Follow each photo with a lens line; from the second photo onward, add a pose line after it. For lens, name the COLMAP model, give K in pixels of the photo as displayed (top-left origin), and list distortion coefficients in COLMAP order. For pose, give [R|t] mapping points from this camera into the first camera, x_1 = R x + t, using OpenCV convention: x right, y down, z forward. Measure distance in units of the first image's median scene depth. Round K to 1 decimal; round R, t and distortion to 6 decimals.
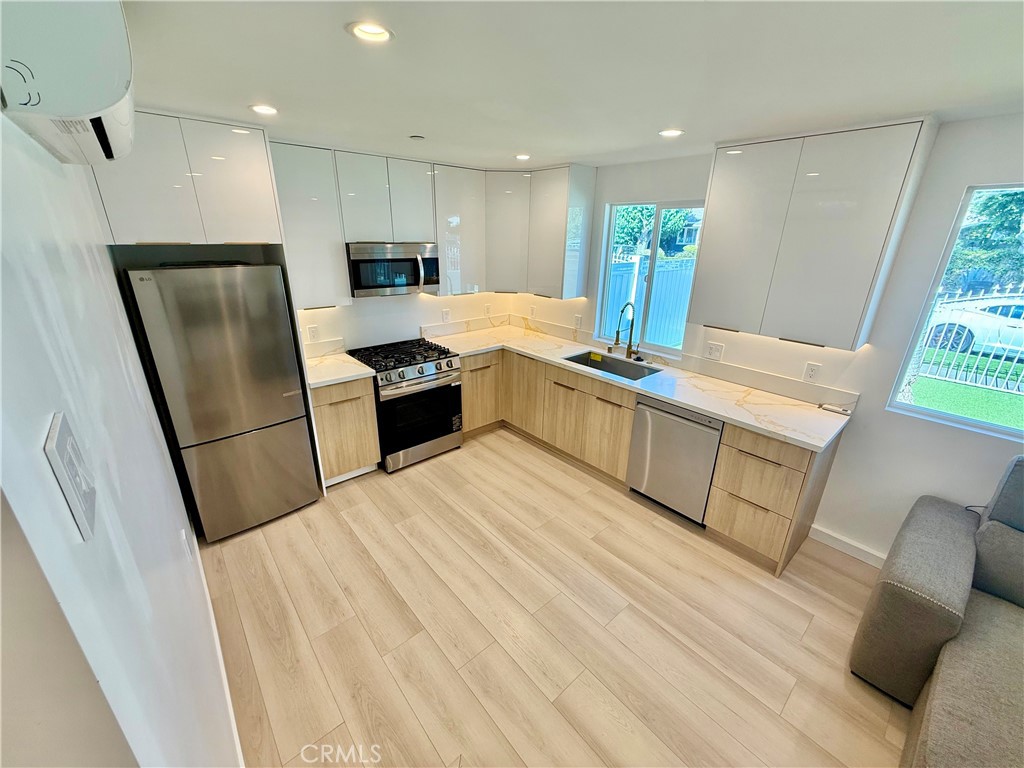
lens RADIAL K [[409.4, 0, 511.3], [0, 409.4, 383.3], [0, 0, 1]] dist [-0.000948, 0.001068]
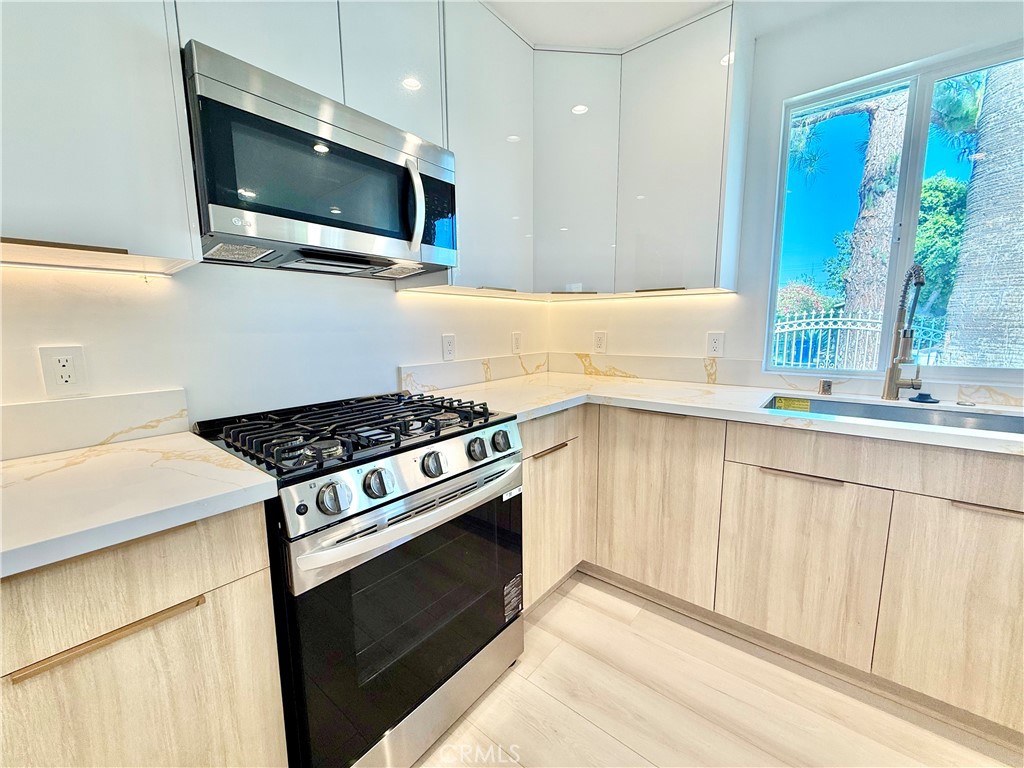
lens RADIAL K [[409.4, 0, 511.3], [0, 409.4, 384.0], [0, 0, 1]] dist [-0.000948, 0.001068]
pose [[0.985388, -0.049787, 0.162885, -0.218679], [0.082884, 0.975621, -0.203207, -0.023891], [-0.148797, 0.213739, 0.965492, 0.696674]]
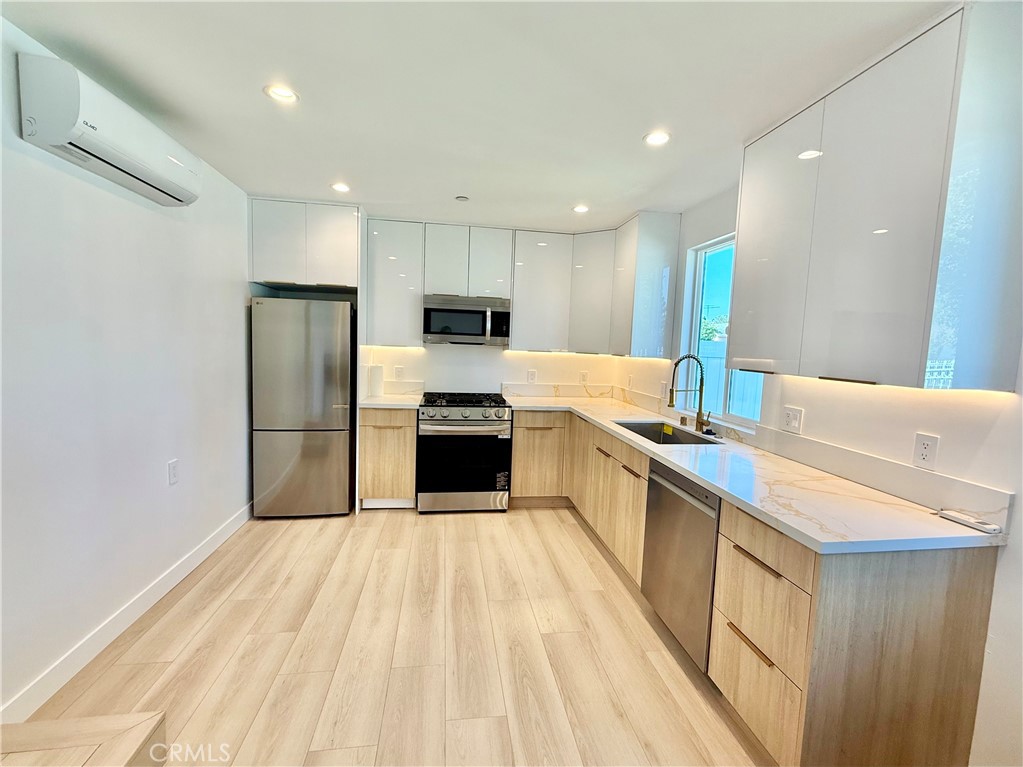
lens RADIAL K [[440.9, 0, 511.4], [0, 440.9, 383.1], [0, 0, 1]] dist [-0.001670, 0.000707]
pose [[0.843615, 0.064009, -0.533120, 0.469844], [-0.206728, 0.955052, -0.212460, 0.108465], [0.495558, 0.289446, 0.818928, 0.158580]]
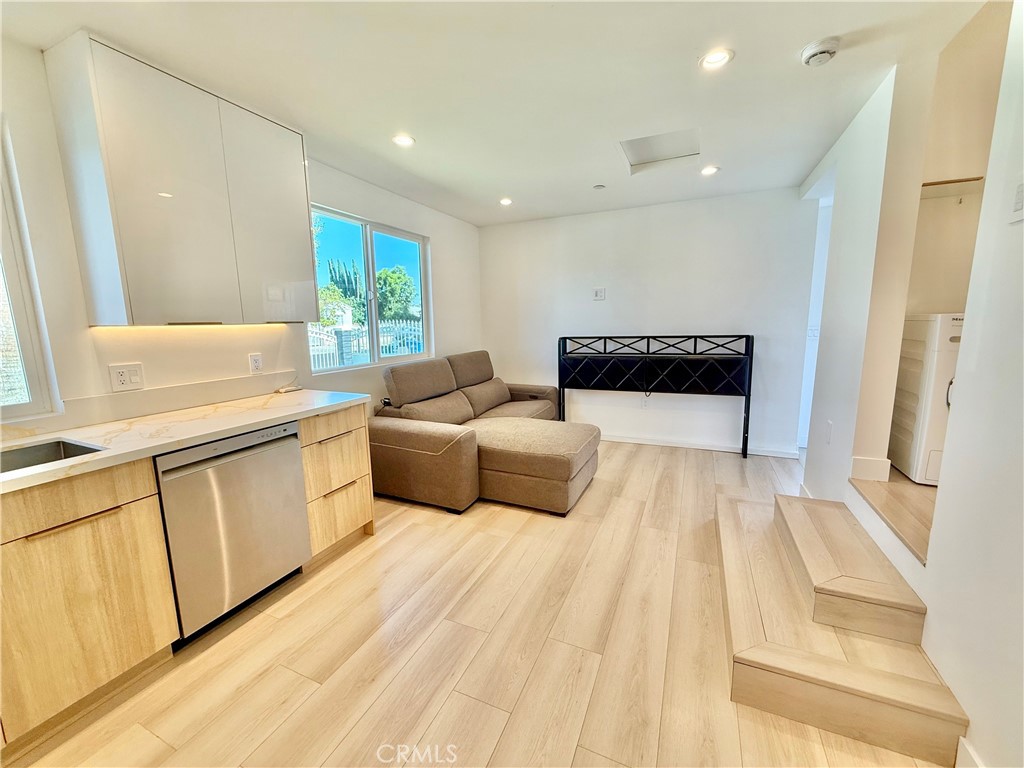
lens RADIAL K [[409.4, 0, 511.7], [0, 409.4, 382.9], [0, 0, 1]] dist [-0.000948, 0.001068]
pose [[-0.418800, -0.146532, 0.896178, -0.308534], [0.322759, 0.898433, 0.297732, -0.063981], [-0.848783, 0.413940, -0.328969, 0.680862]]
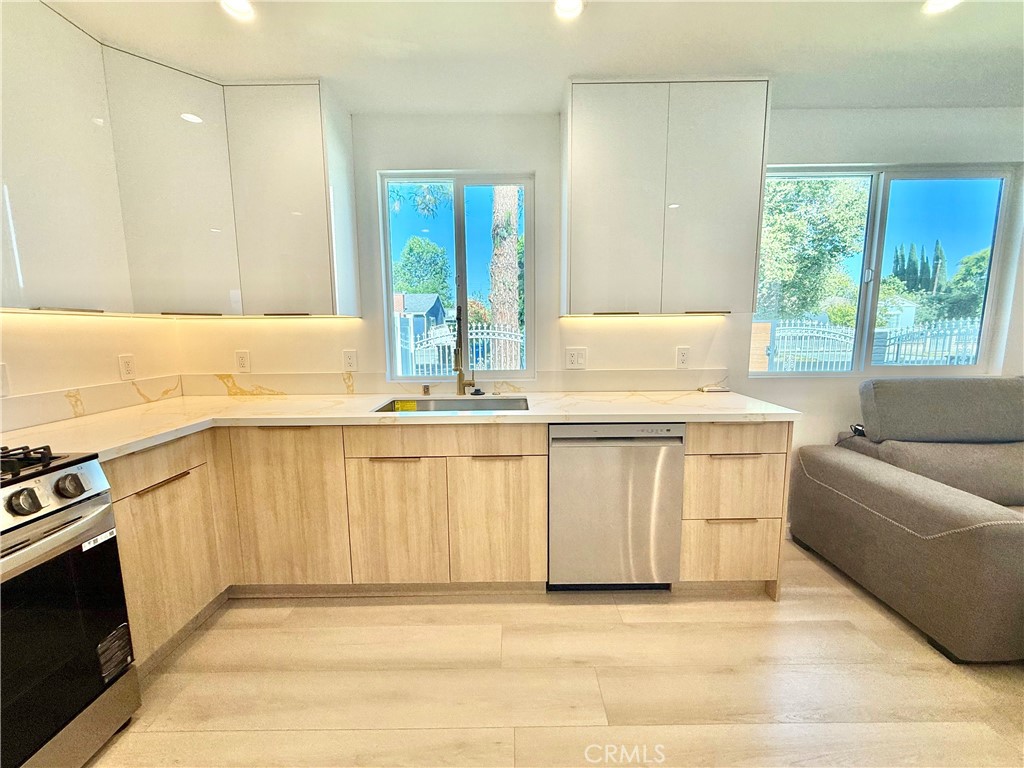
lens RADIAL K [[409.4, 0, 511.8], [0, 409.4, 383.8], [0, 0, 1]] dist [-0.000948, 0.001068]
pose [[0.656919, -0.121854, 0.744049, -0.167253], [0.281078, 0.955293, -0.091713, 0.005329], [-0.699609, 0.269384, 0.661800, 0.558828]]
